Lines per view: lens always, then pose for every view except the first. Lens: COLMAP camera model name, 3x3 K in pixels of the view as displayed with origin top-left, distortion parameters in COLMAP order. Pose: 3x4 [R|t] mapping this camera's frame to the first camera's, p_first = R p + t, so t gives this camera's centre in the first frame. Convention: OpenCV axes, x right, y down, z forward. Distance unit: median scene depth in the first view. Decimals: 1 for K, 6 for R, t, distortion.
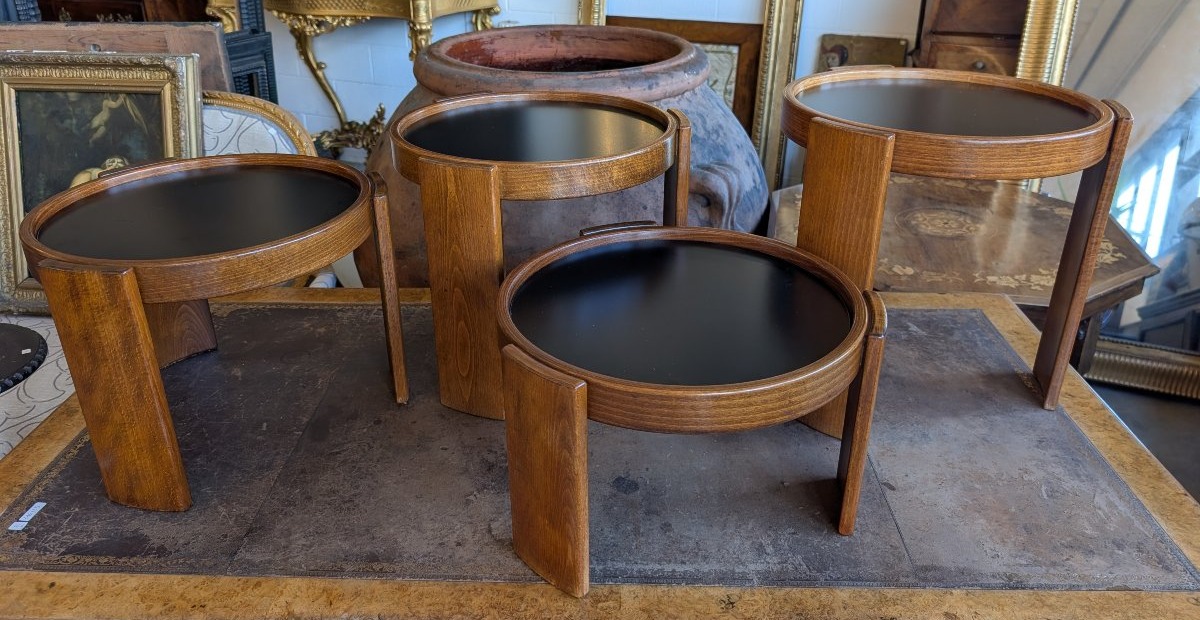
lens RADIAL K [[777.5, 0, 595.9], [0, 777.5, 304.6], [0, 0, 1]] dist [0.009620, -0.000217]
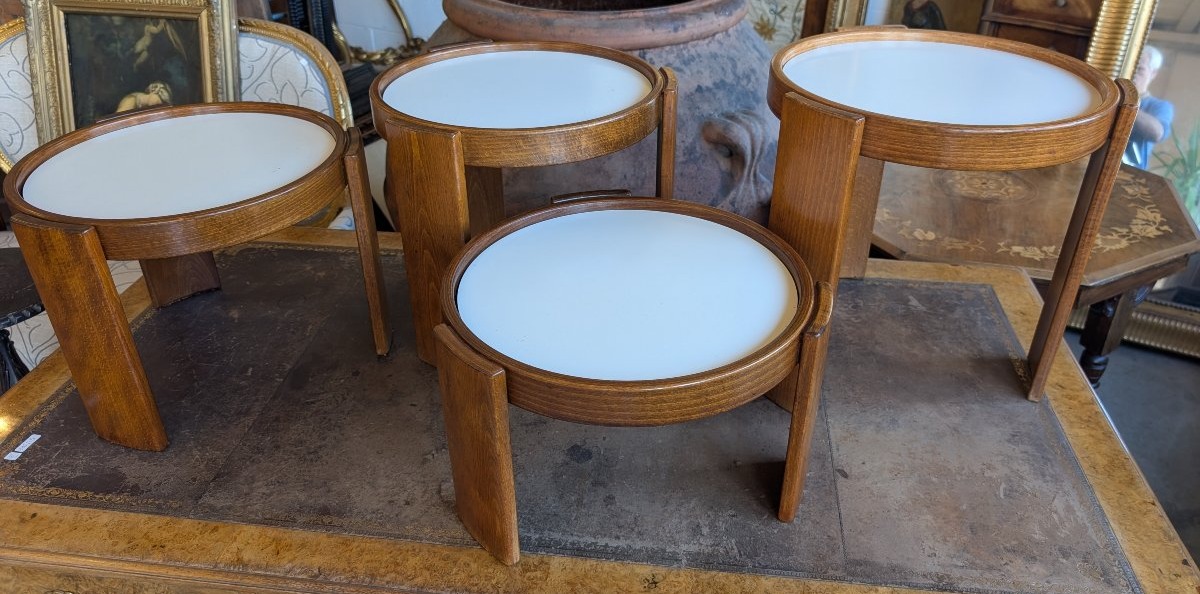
lens RADIAL K [[774.6, 0, 607.1], [0, 774.6, 304.3], [0, 0, 1]] dist [0.016355, -0.008522]
pose [[0.995647, 0.052607, -0.076932, 0.142413], [-0.044563, 0.993705, 0.102782, -0.068598], [0.081855, -0.098907, 0.991724, 0.016438]]
